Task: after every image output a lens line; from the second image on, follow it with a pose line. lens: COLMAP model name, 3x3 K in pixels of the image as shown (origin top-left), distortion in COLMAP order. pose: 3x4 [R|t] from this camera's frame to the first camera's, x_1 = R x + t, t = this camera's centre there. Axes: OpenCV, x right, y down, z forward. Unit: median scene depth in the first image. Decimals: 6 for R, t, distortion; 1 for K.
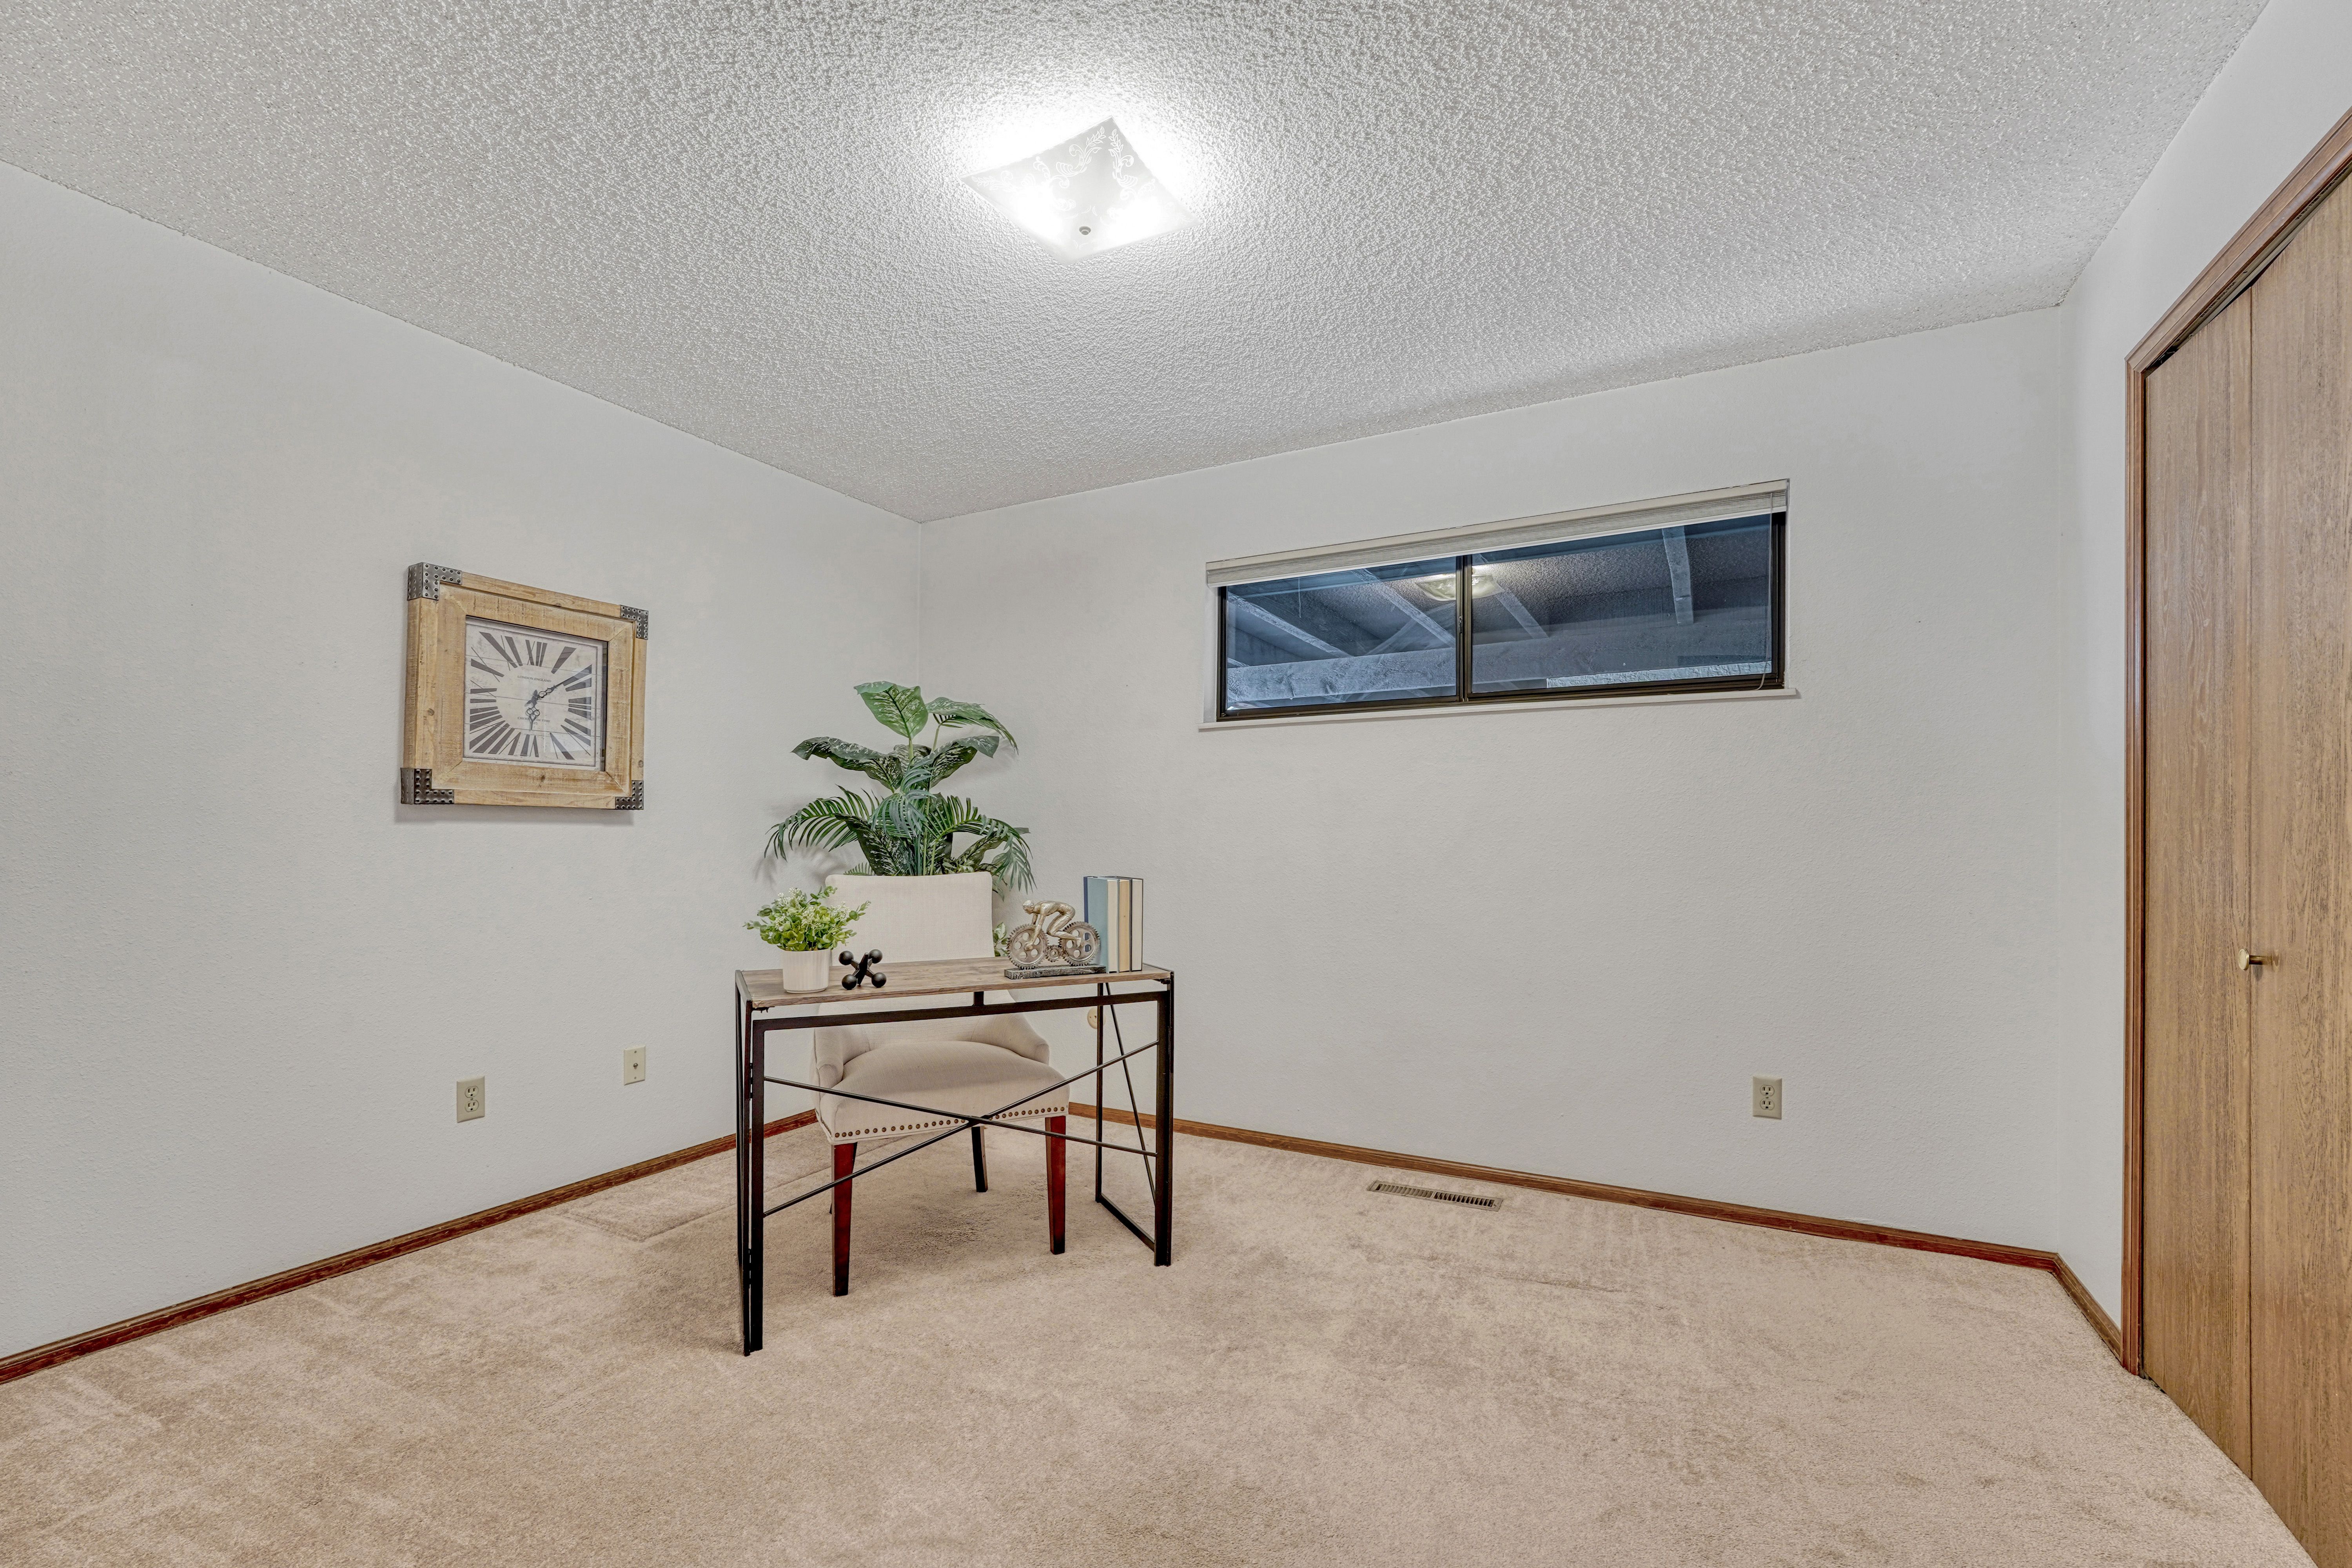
lens RADIAL K [[970.2, 0, 1182.9], [0, 970.2, 834.1], [0, 0, 1]] dist [0.000137, 0.000179]
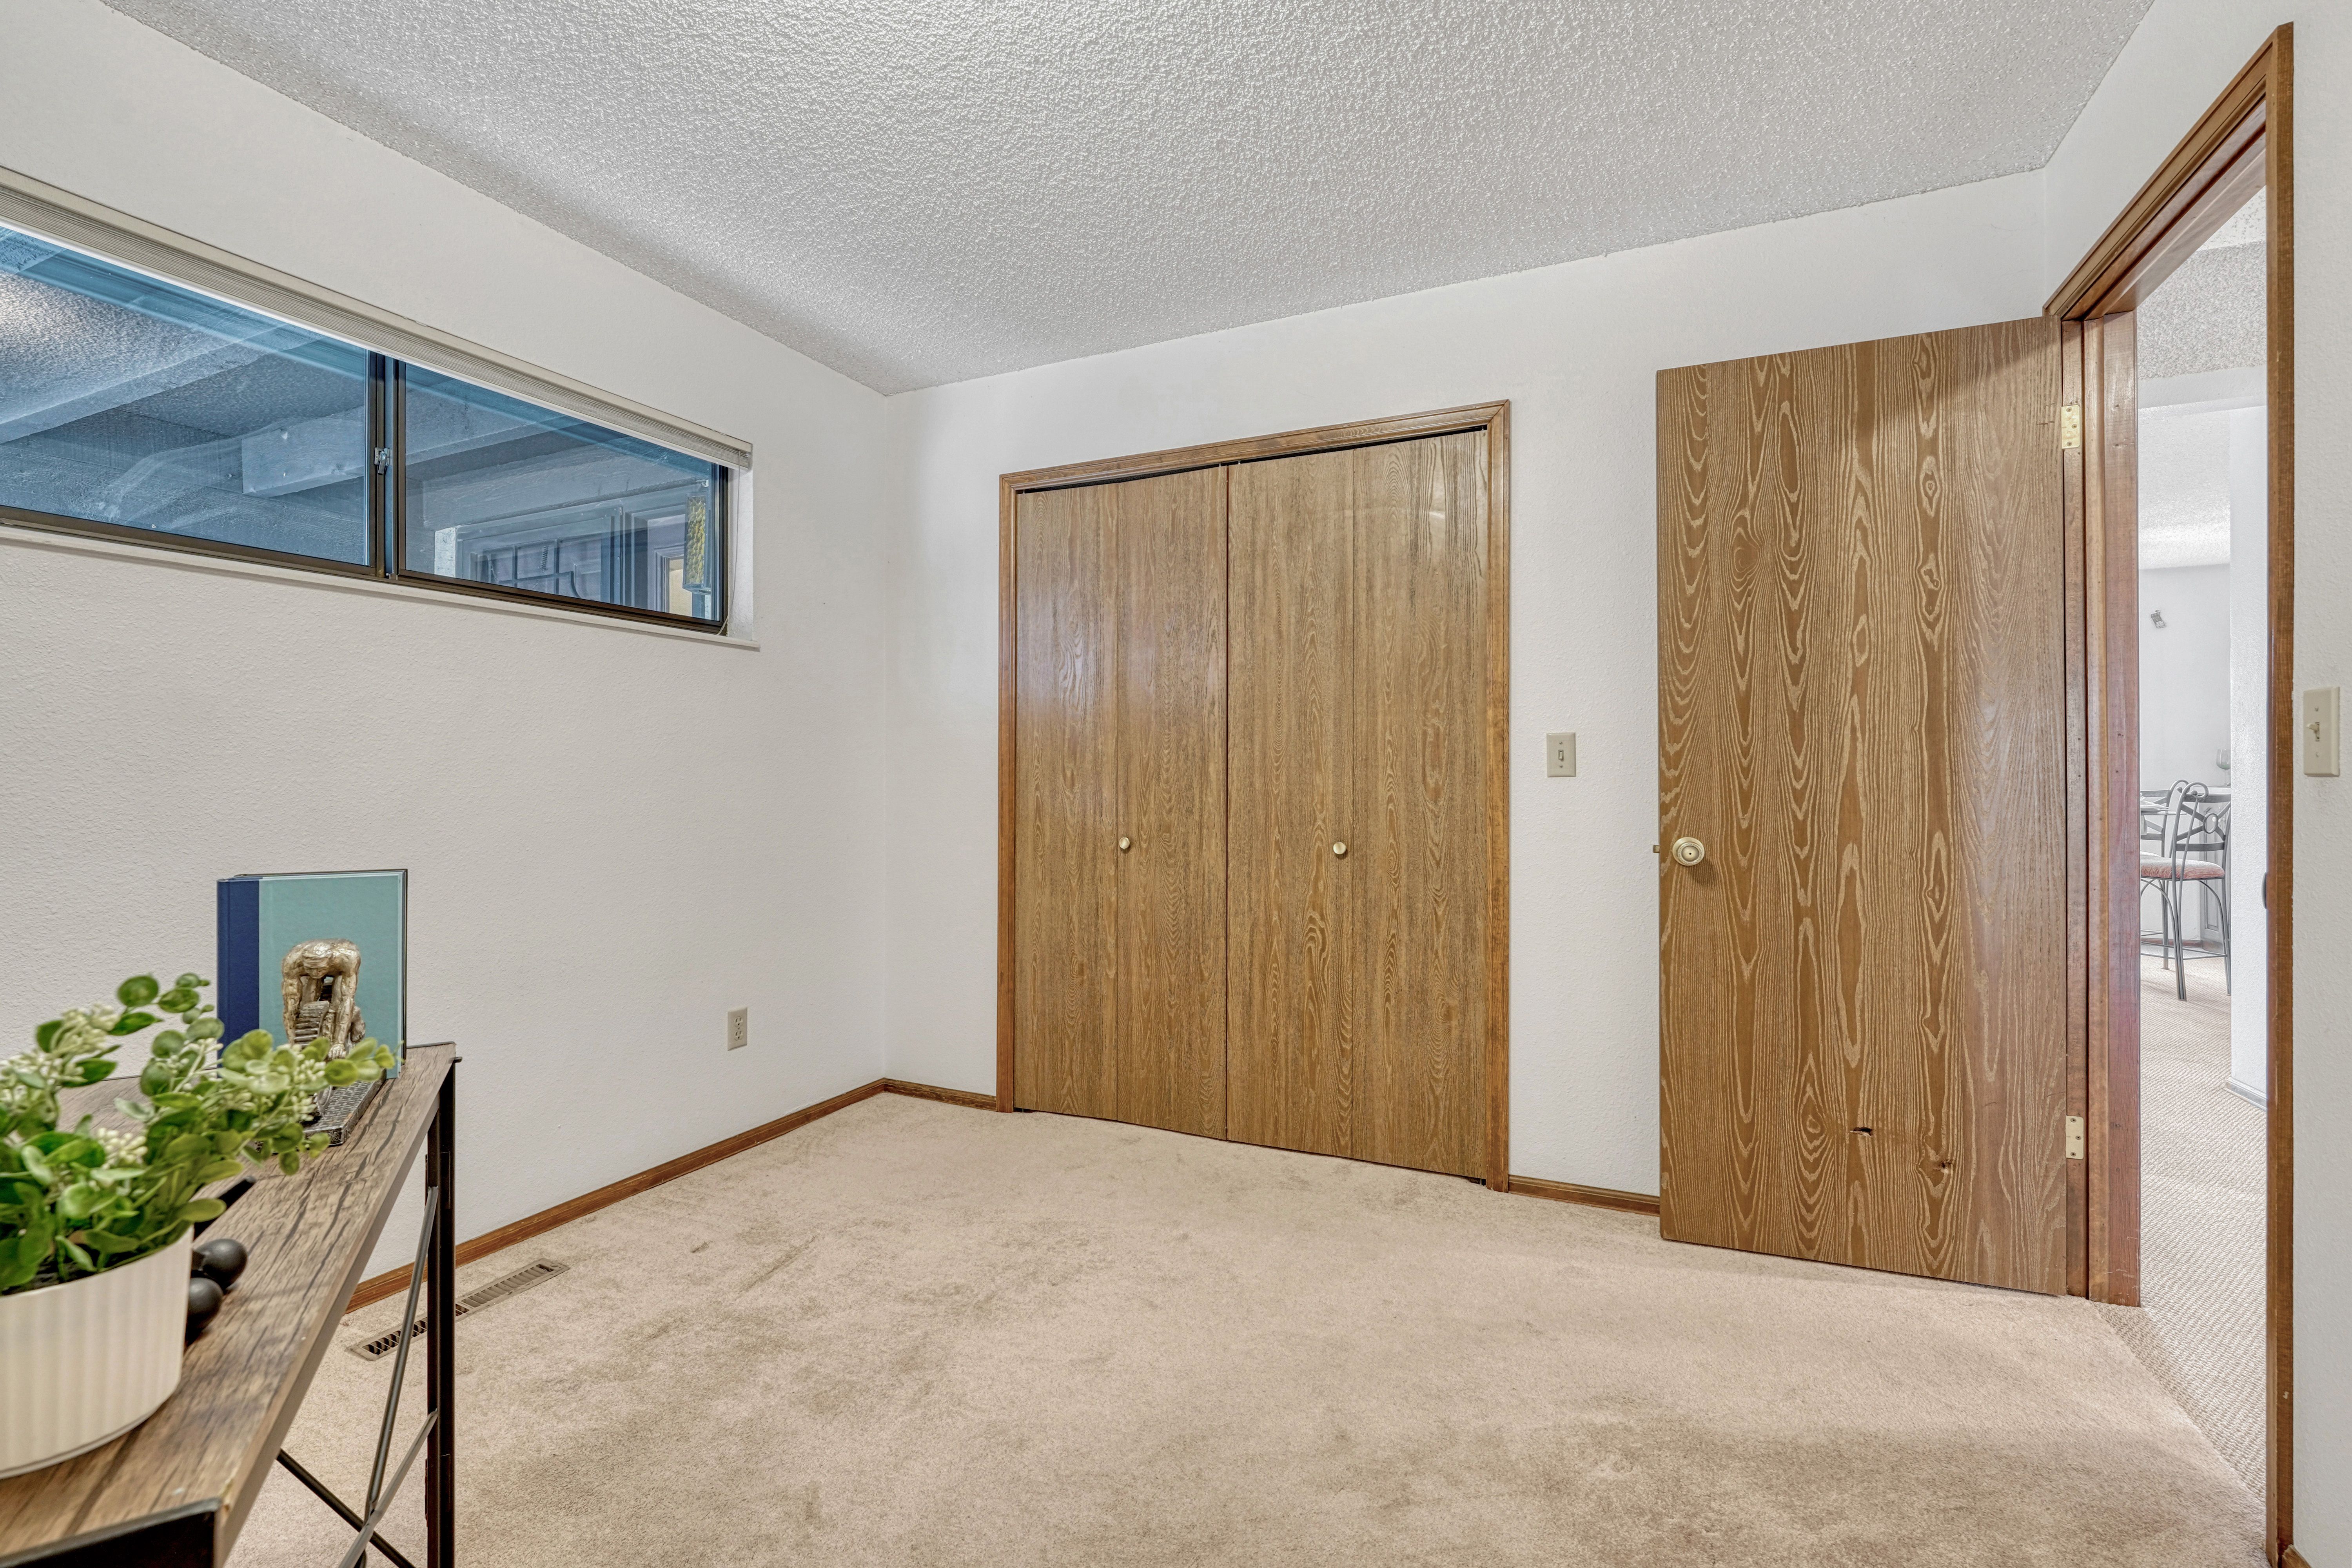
lens RADIAL K [[1045.2, 0, 1176.0], [0, 1045.2, 784.0], [0, 0, 1]] dist [0.000102, -0.000092]
pose [[-0.051125, -0.008580, 0.998655, -0.701715], [-0.002782, 0.999960, 0.008448, -0.002207], [-0.998688, -0.002346, -0.051147, 0.760781]]
